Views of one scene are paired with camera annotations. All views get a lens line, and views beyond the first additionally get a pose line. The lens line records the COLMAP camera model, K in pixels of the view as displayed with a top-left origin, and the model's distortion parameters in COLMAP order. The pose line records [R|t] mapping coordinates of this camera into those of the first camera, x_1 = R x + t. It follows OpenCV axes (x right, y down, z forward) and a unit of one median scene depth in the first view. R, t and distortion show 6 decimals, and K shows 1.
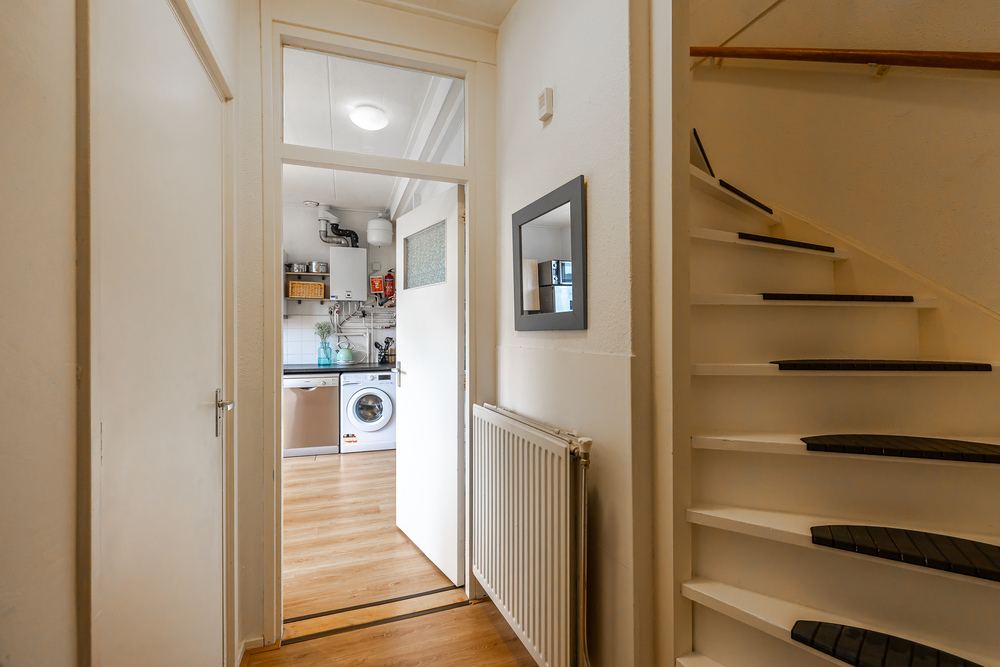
lens RADIAL K [[432.2, 0, 502.0], [0, 432.2, 331.1], [0, 0, 1]] dist [0.000958, -0.000088]
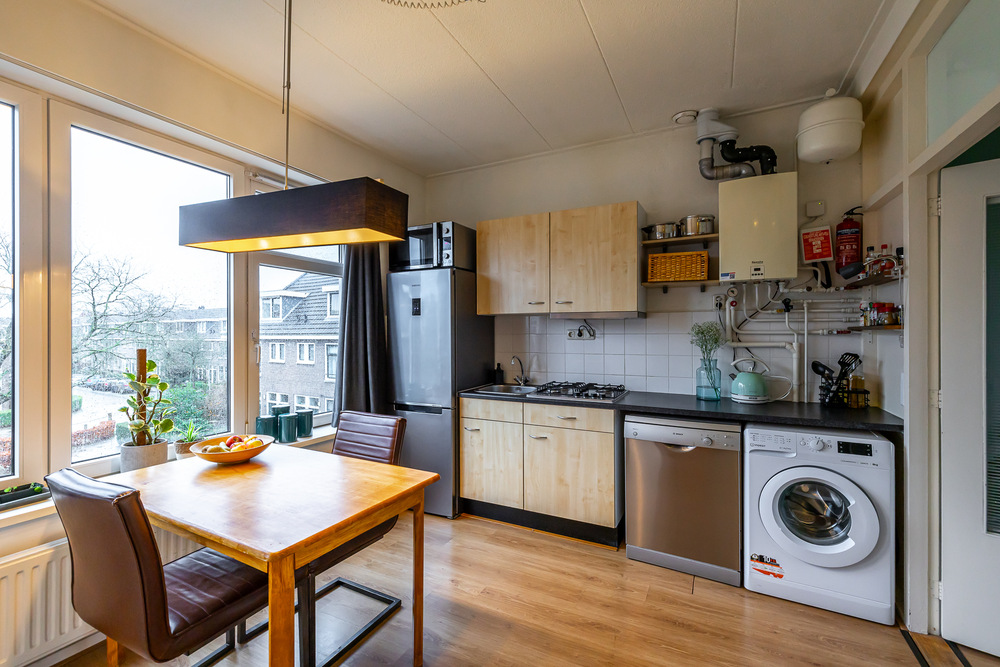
lens RADIAL K [[432.2, 0, 502.0], [0, 432.2, 331.1], [0, 0, 1]] dist [0.000958, -0.000088]
pose [[0.688247, -0.002784, -0.725471, -0.189330], [-0.003623, 0.999967, -0.007274, -0.004827], [0.725467, 0.007635, 0.688214, 0.423460]]
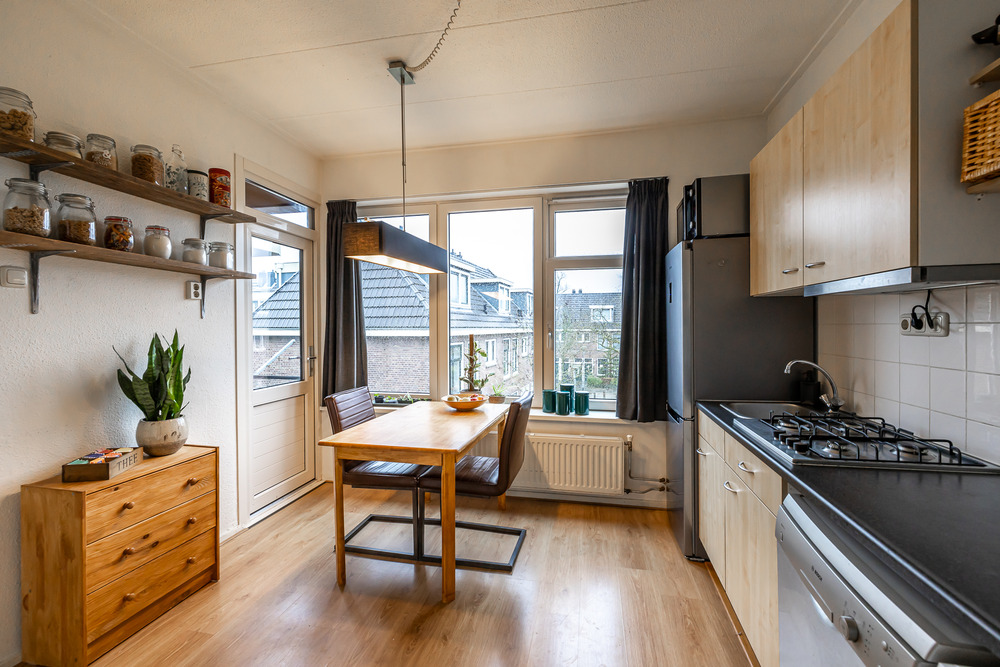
lens RADIAL K [[432.2, 0, 502.0], [0, 432.2, 331.1], [0, 0, 1]] dist [0.000958, -0.000088]
pose [[-0.523820, 0.013315, -0.851725, -0.166572], [0.001603, 0.999891, 0.014645, -0.004626], [0.851827, 0.006306, -0.523784, 0.874317]]
